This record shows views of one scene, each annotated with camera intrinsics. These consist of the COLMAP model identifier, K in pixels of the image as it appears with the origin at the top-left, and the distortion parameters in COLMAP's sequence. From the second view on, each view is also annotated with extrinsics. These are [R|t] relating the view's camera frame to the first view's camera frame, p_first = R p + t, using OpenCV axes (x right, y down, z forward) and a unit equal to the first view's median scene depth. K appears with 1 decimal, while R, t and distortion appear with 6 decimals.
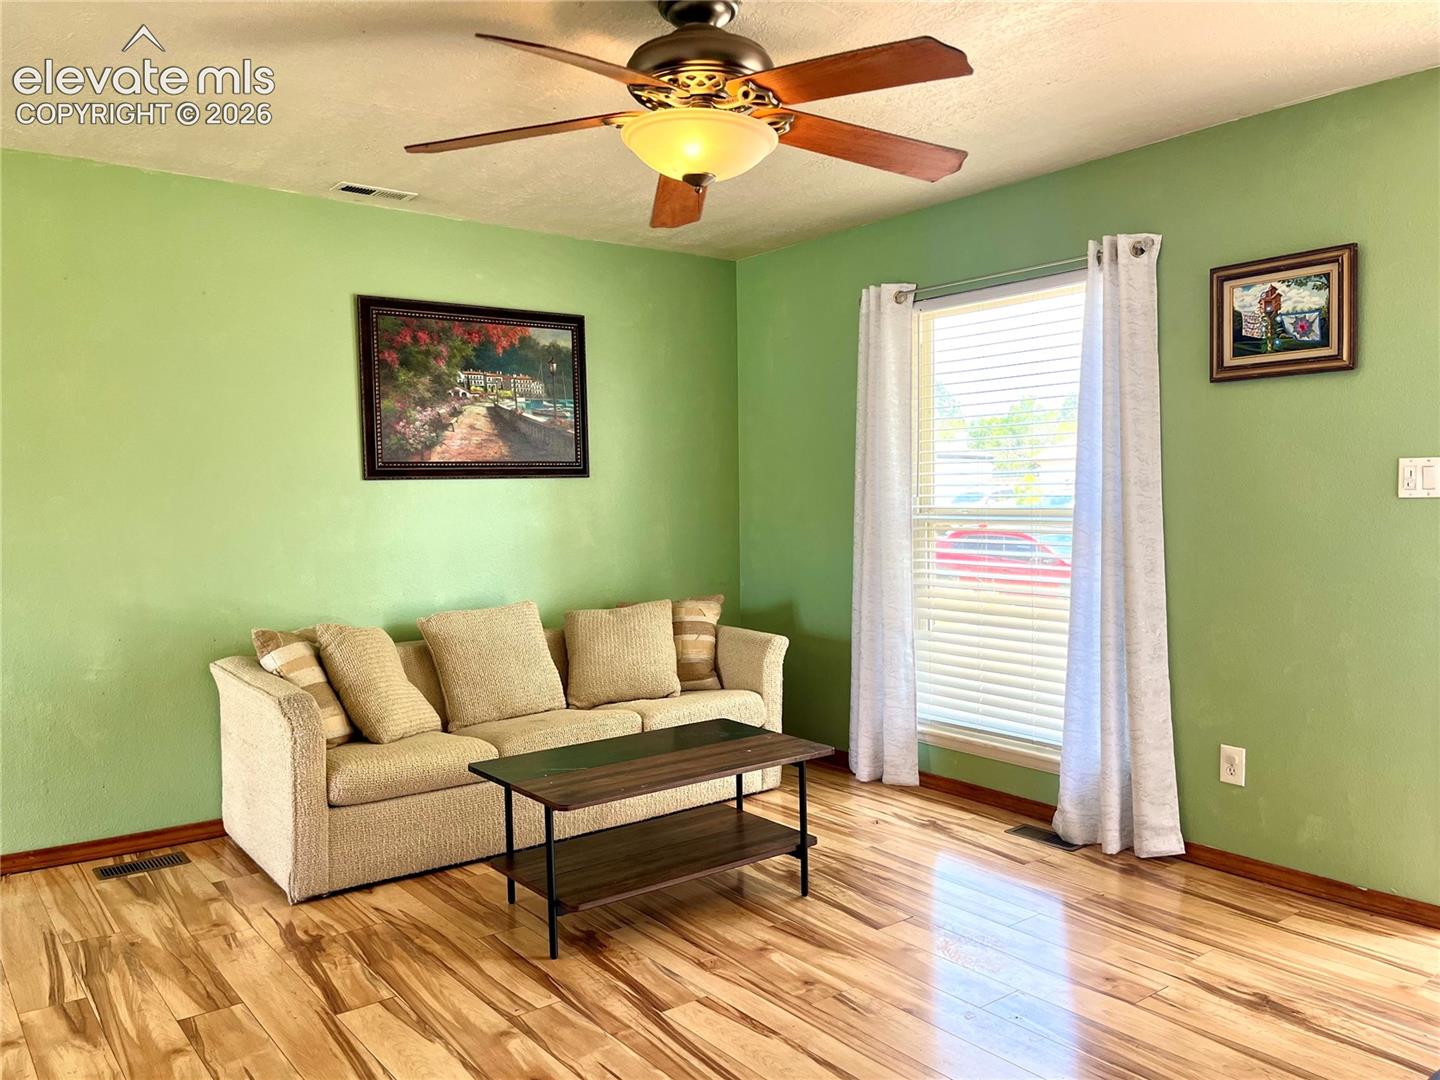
lens RADIAL K [[1088.5, 0, 718.3], [0, 1088.5, 544.8], [0, 0, 1]] dist [0.063636, -0.080987]
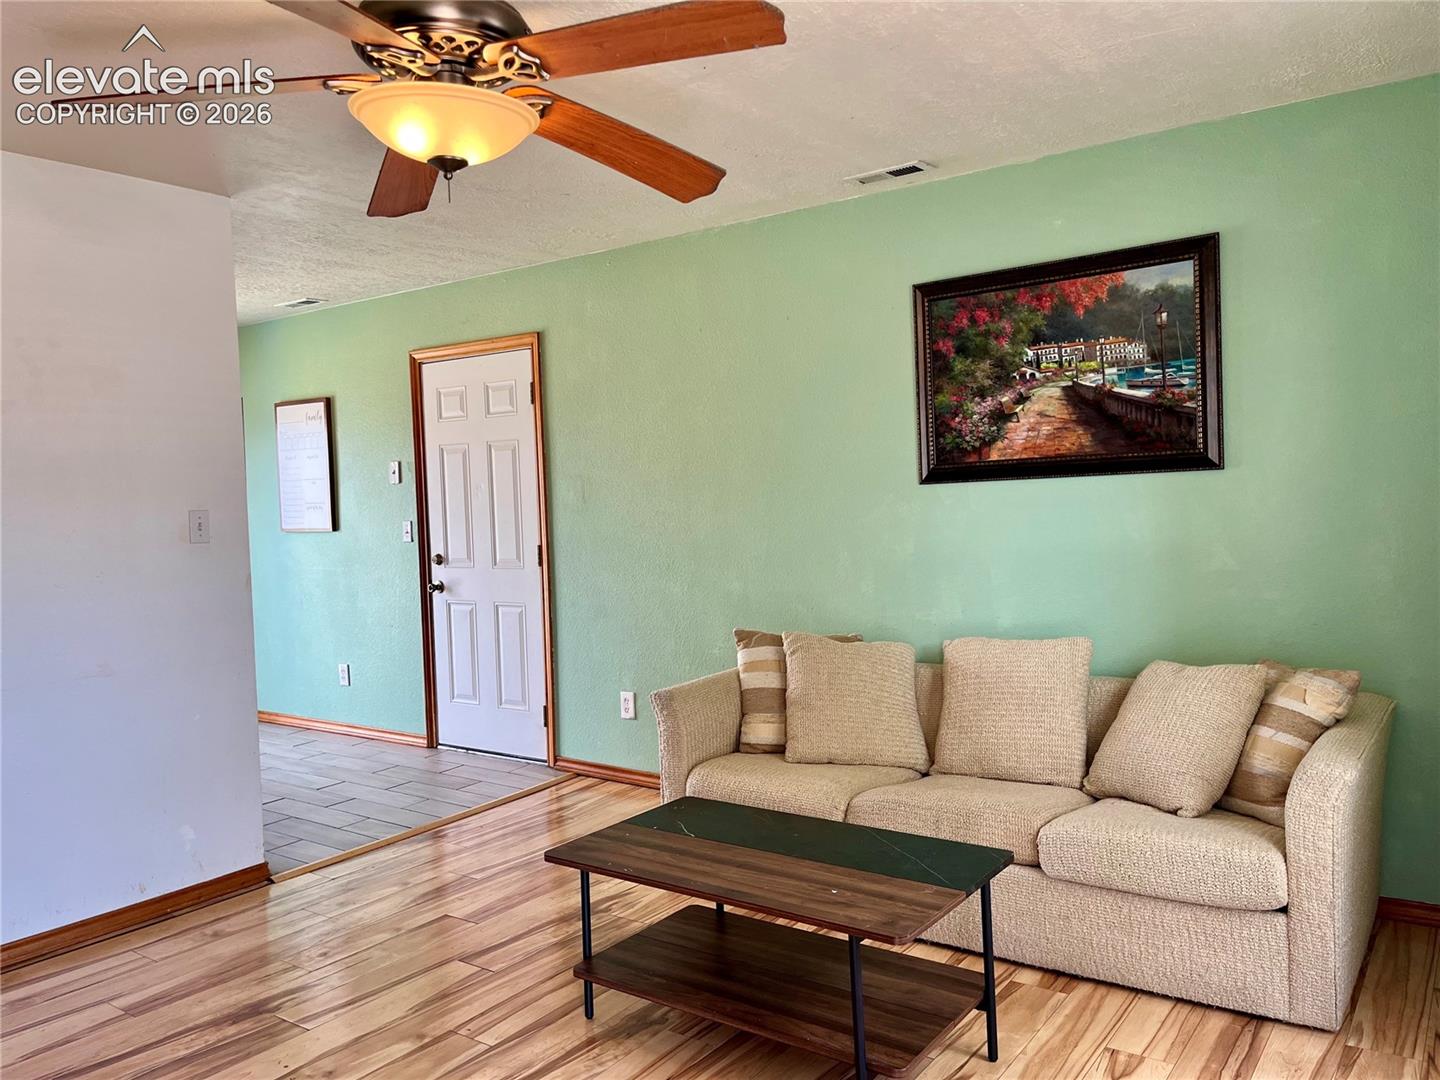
lens RADIAL K [[1088.5, 0, 718.3], [0, 1088.5, 544.8], [0, 0, 1]] dist [0.063636, -0.080987]
pose [[0.284056, 0.042931, -0.957846, 0.499085], [-0.018867, 0.999054, 0.039183, -0.039832], [0.958622, 0.006942, 0.284597, 0.556879]]
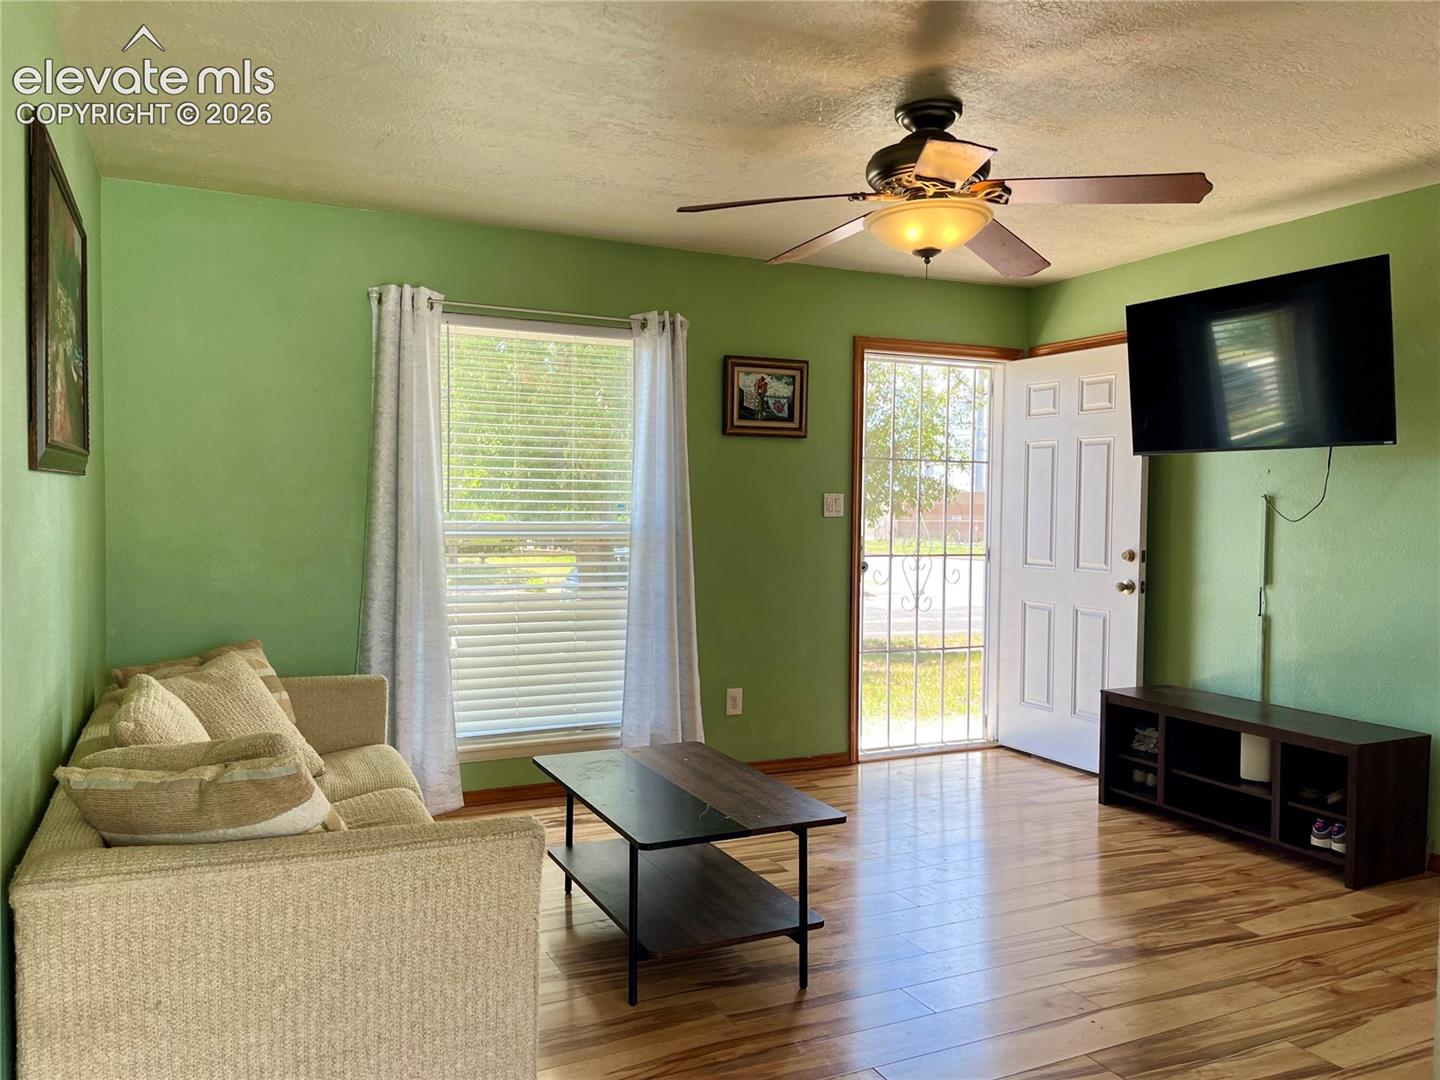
lens RADIAL K [[1088.5, 0, 718.3], [0, 1088.5, 544.8], [0, 0, 1]] dist [0.063636, -0.080987]
pose [[0.200218, -0.020729, 0.979532, -0.728649], [0.038202, 0.999181, 0.013336, -0.019461], [-0.979006, 0.034750, 0.200846, 0.569237]]
